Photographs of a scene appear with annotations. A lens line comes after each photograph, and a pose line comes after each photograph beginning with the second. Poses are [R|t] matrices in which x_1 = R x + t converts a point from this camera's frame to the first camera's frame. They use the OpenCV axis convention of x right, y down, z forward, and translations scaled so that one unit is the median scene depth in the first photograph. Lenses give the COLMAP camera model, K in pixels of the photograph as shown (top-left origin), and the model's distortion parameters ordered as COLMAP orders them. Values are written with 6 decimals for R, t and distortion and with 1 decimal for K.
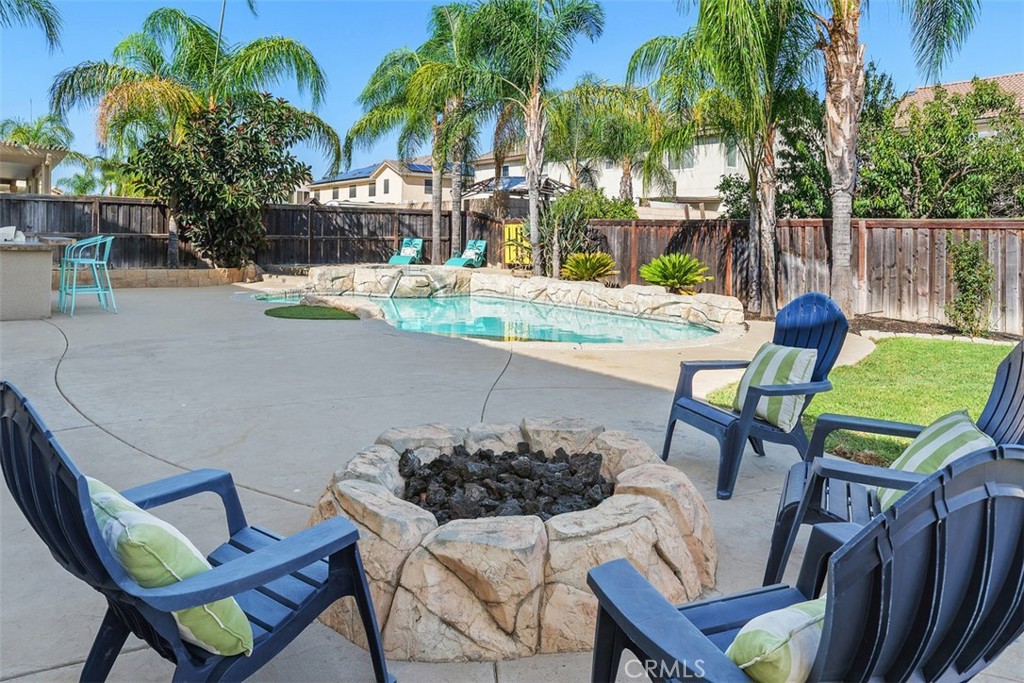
lens RADIAL K [[673.3, 0, 512.0], [0, 673.3, 341.5], [0, 0, 1]] dist [-0.001193, -0.000103]
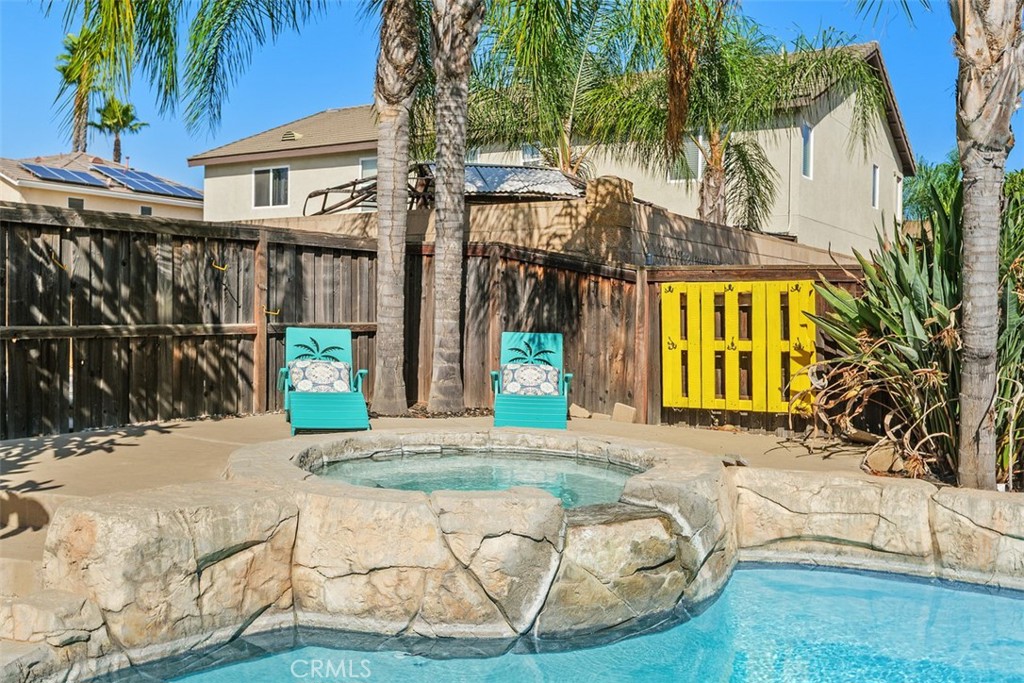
lens RADIAL K [[1011.2, 0, 512.0], [0, 1011.2, 341.5], [0, 0, 1]] dist [0.001517, 0.001728]
pose [[0.939539, -0.012781, 0.342203, -0.233356], [0.053605, 0.992473, -0.110108, -0.098483], [-0.338220, 0.121794, 0.933152, 0.587033]]
